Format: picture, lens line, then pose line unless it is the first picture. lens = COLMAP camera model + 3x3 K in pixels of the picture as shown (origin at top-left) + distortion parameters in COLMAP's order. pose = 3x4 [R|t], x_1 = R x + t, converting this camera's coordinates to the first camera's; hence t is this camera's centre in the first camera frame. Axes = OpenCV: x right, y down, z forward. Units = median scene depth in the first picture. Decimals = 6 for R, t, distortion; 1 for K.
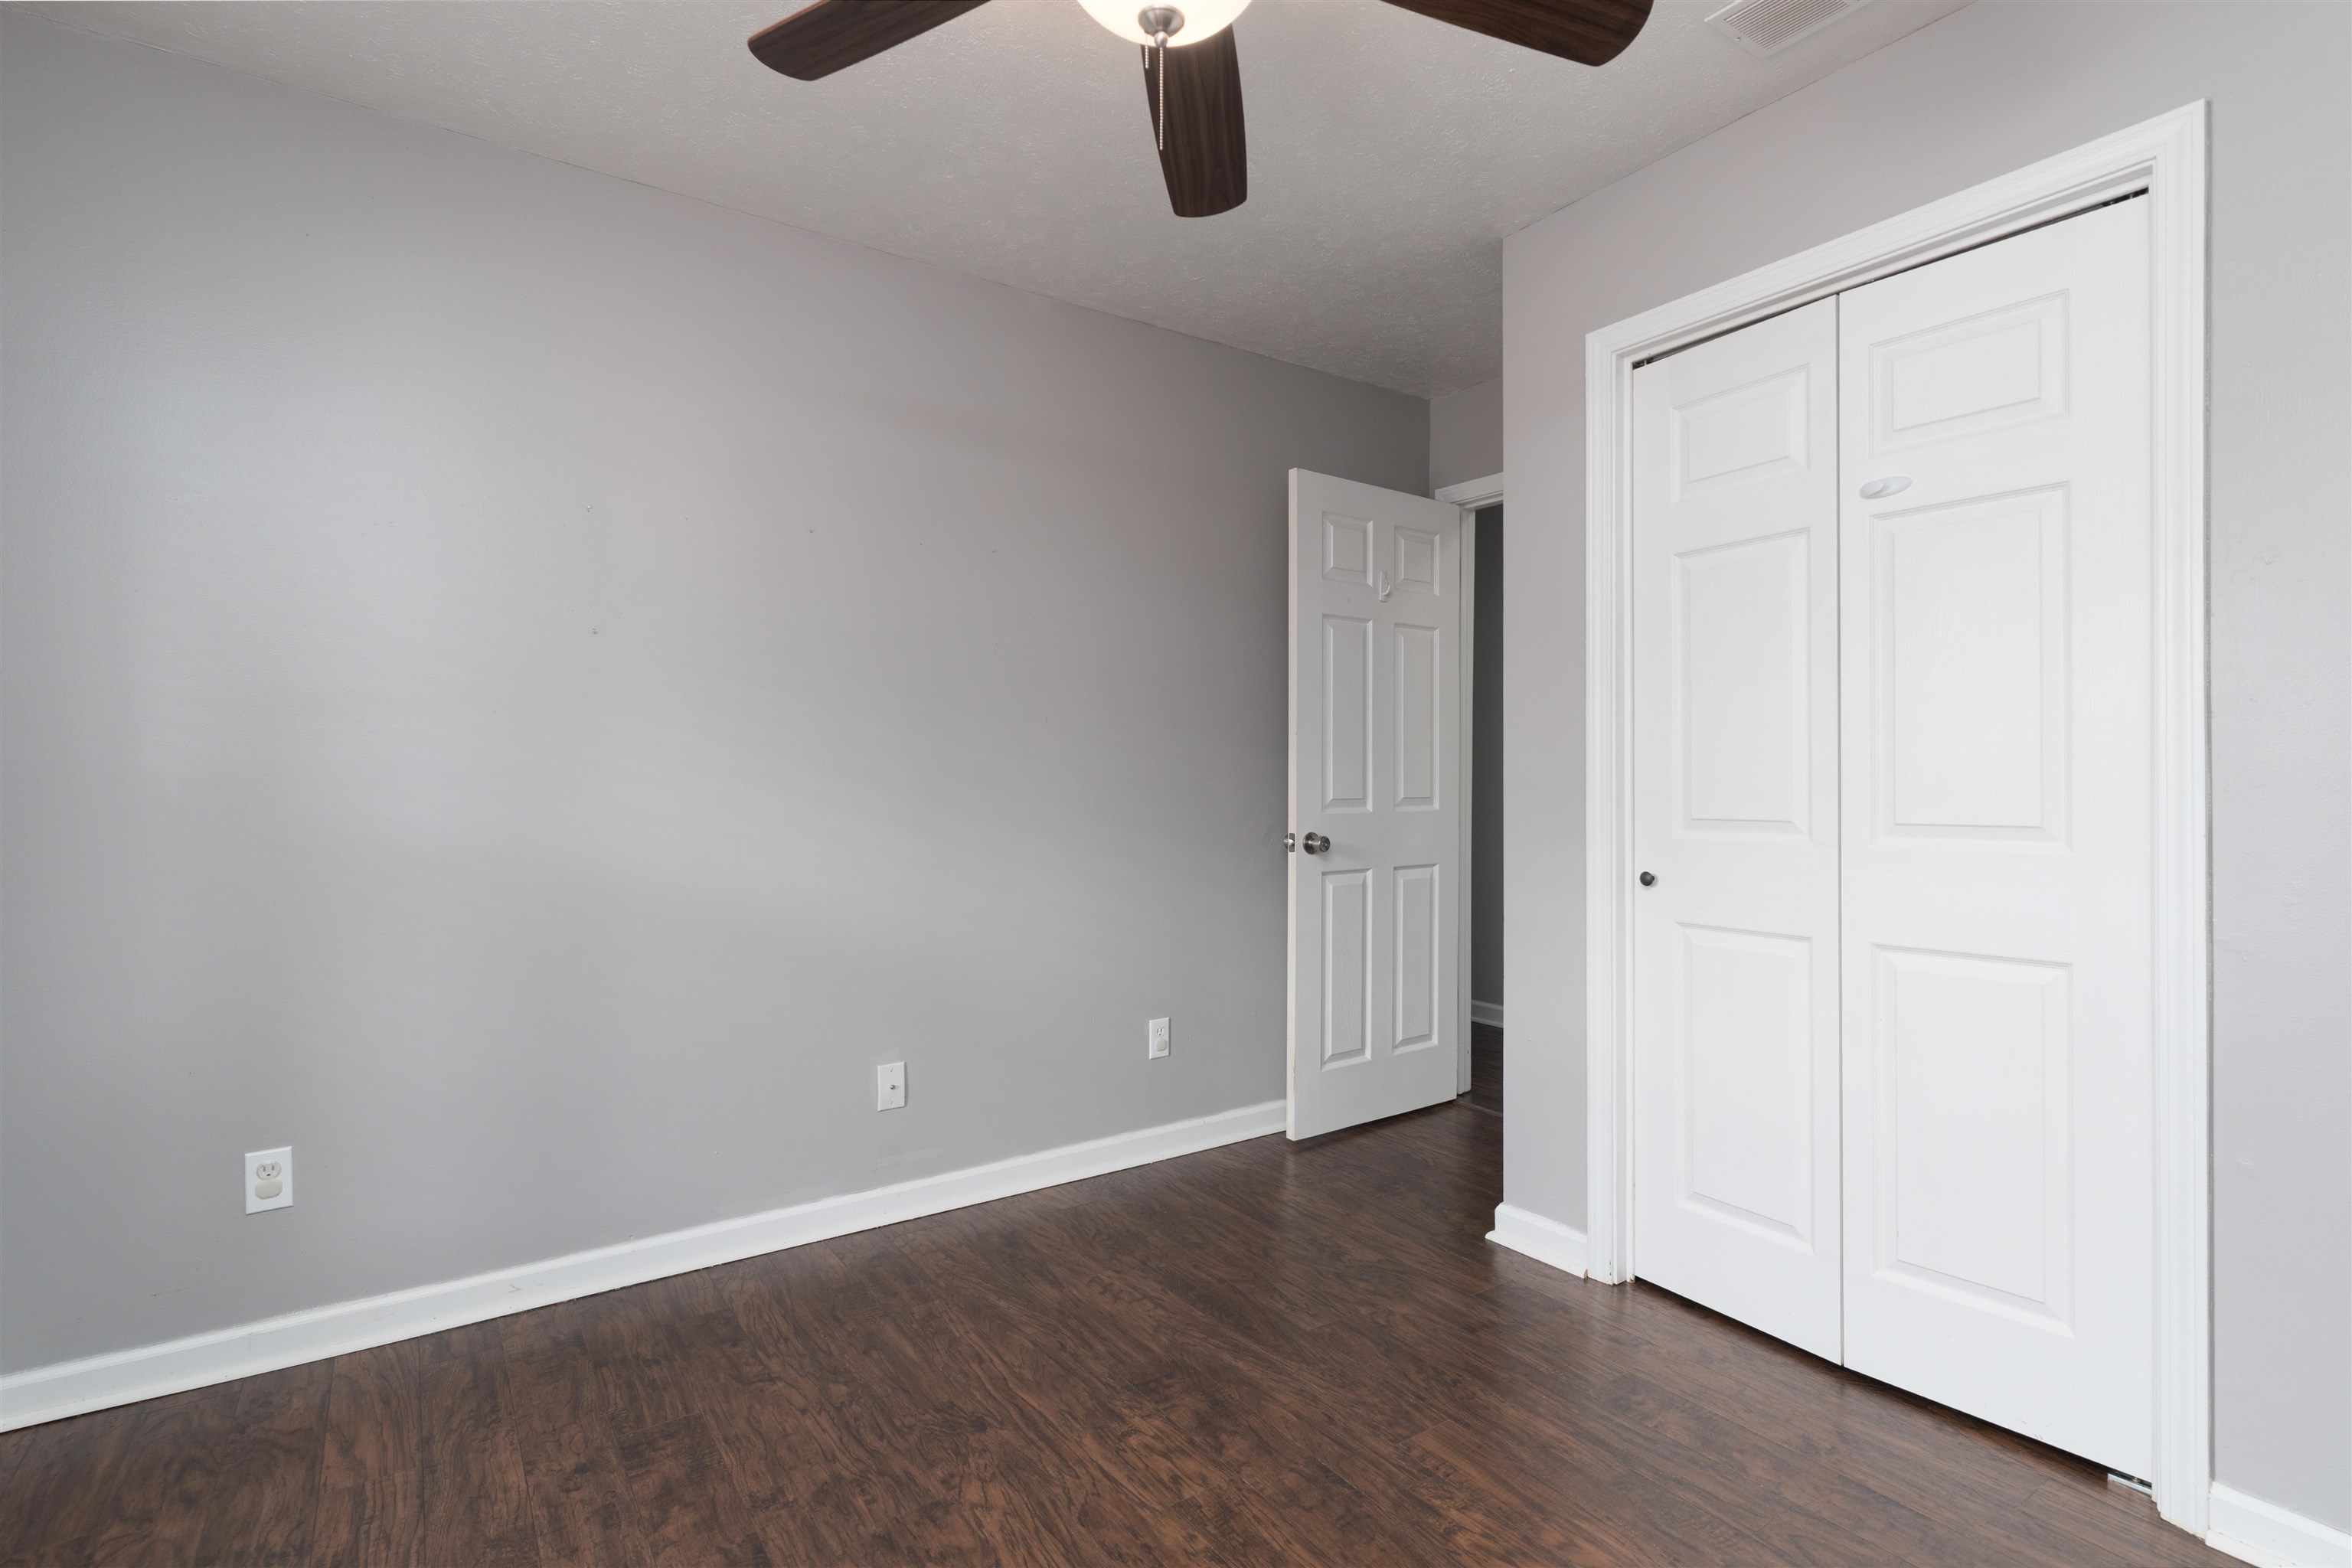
lens RADIAL K [[1118.5, 0, 1188.8], [0, 1118.5, 772.6], [0, 0, 1]] dist [0.006701, -0.000372]
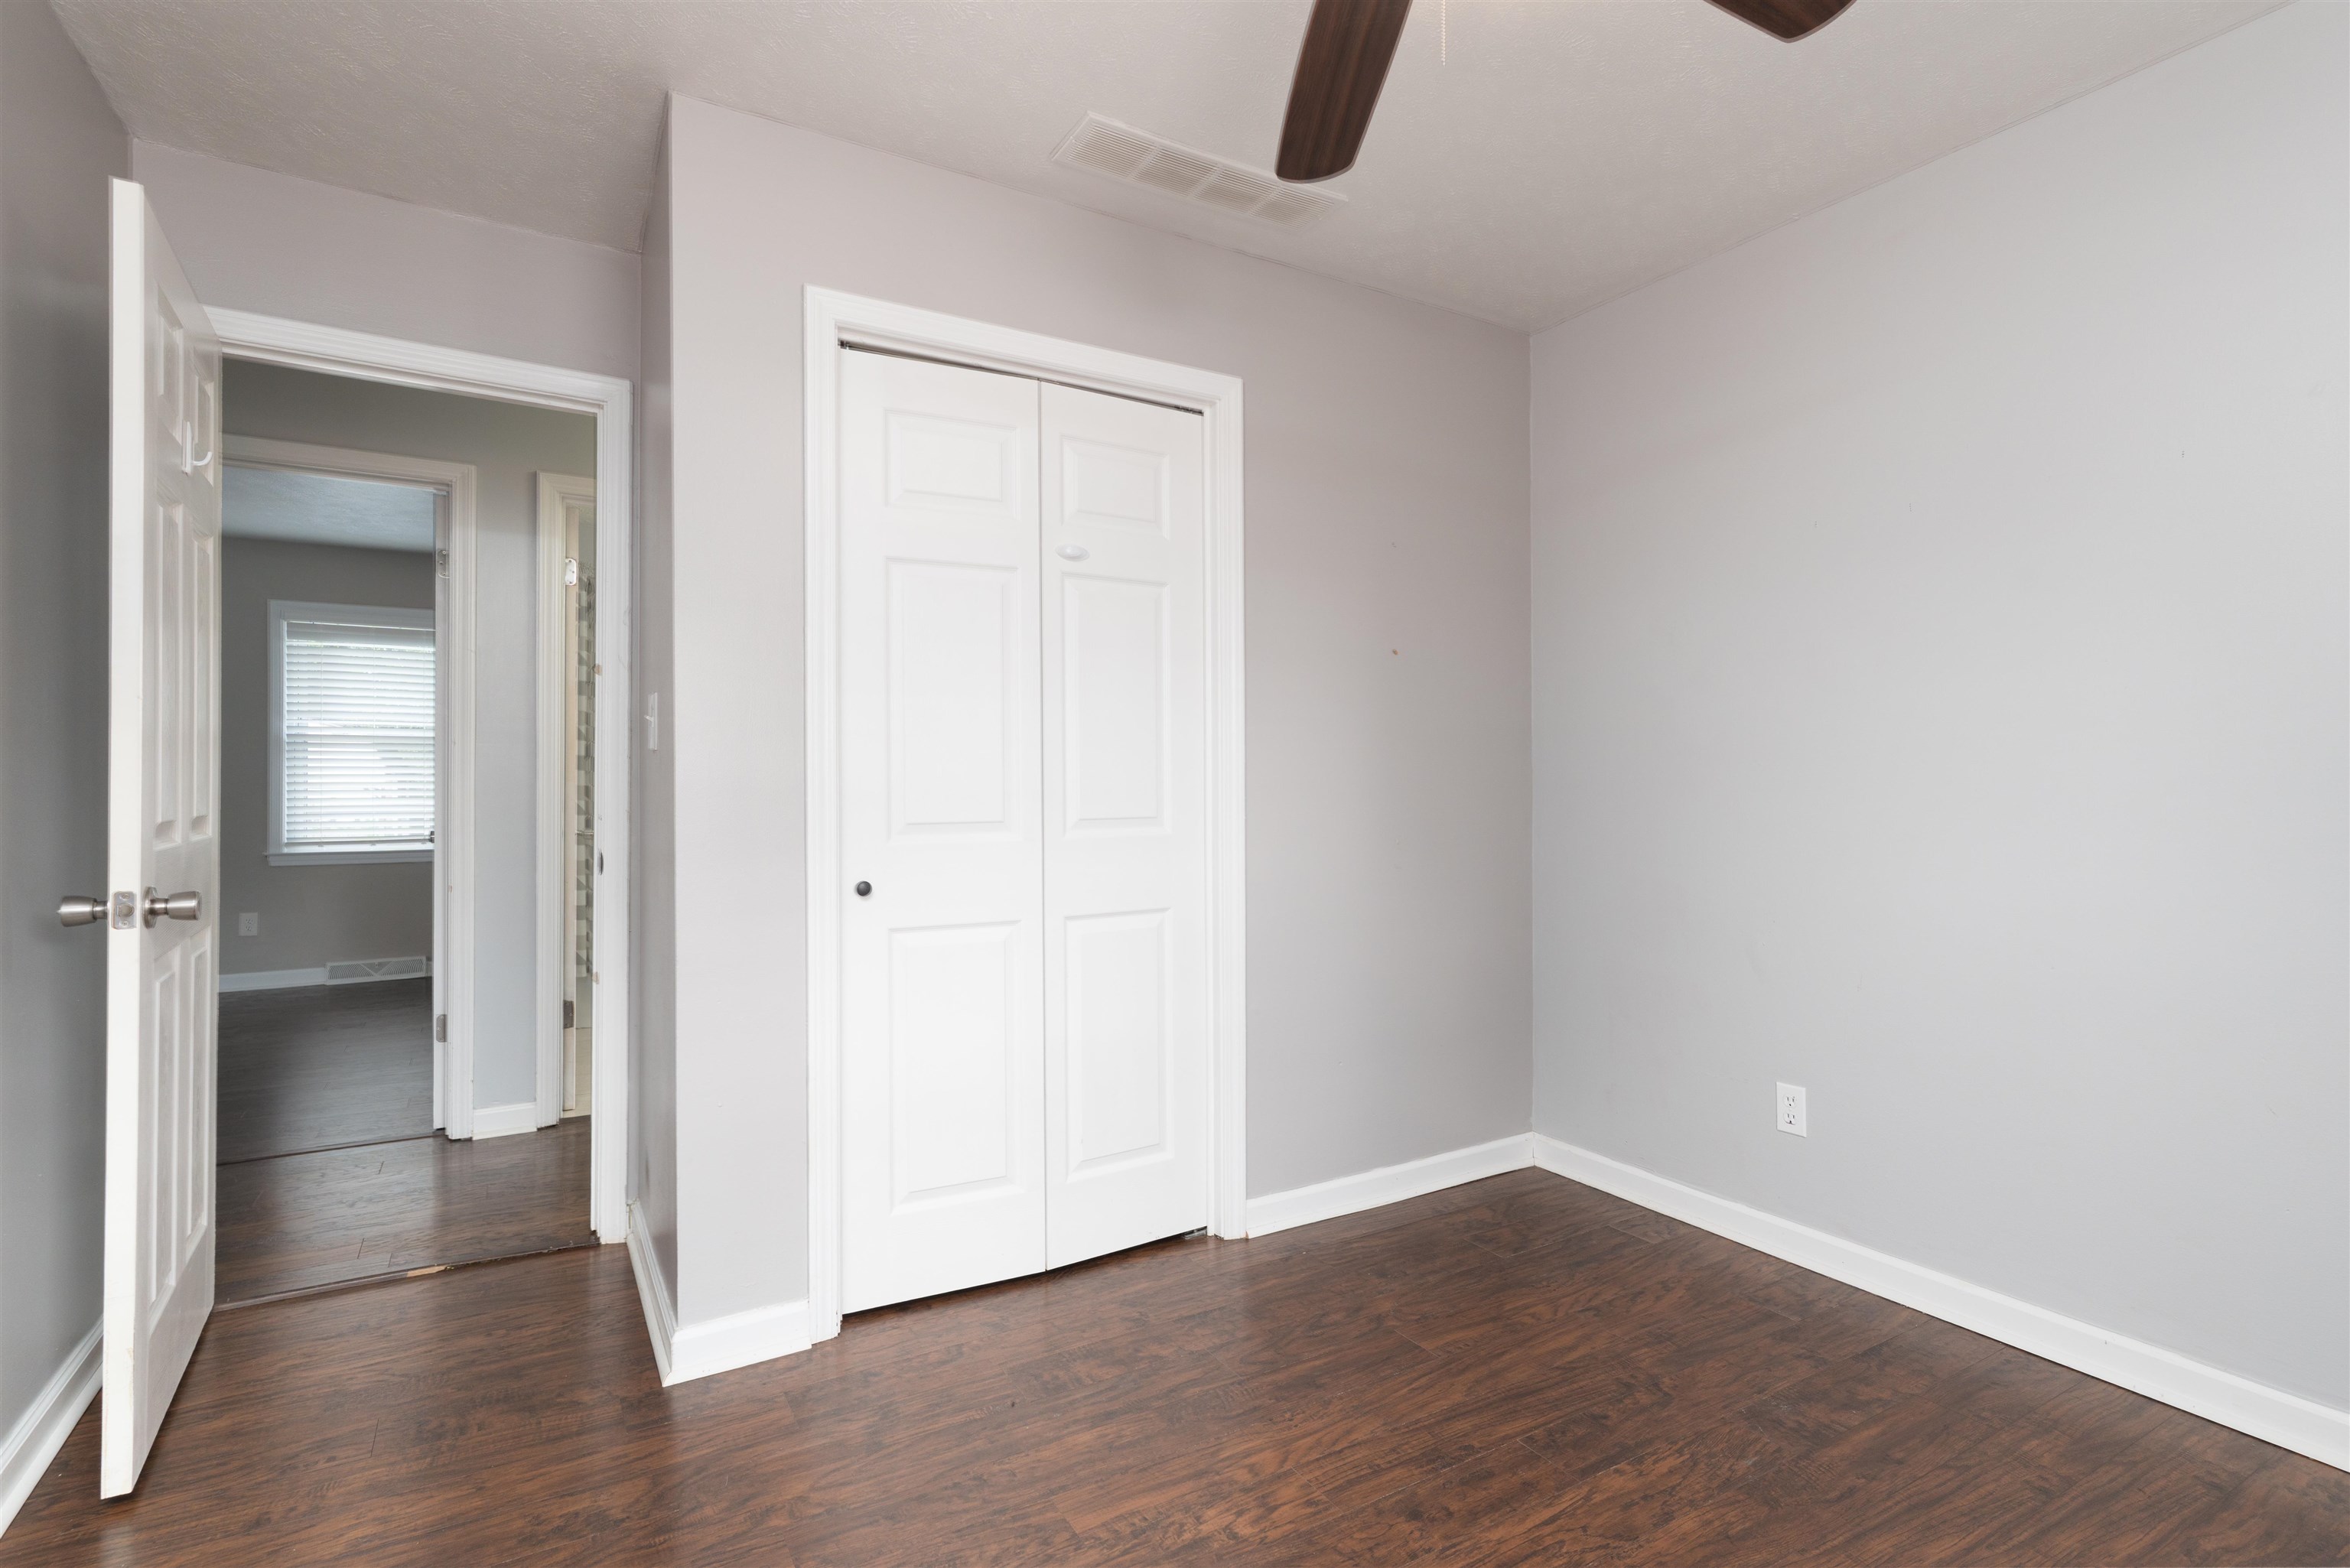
lens RADIAL K [[1117.5, 0, 1187.8], [0, 1117.5, 772.6], [0, 0, 1]] dist [0.006701, -0.000372]
pose [[0.074828, 0.007410, 0.997169, -0.621662], [-0.005286, 0.999961, -0.007034, 0.000964], [-0.997182, -0.004744, 0.074864, 0.776496]]
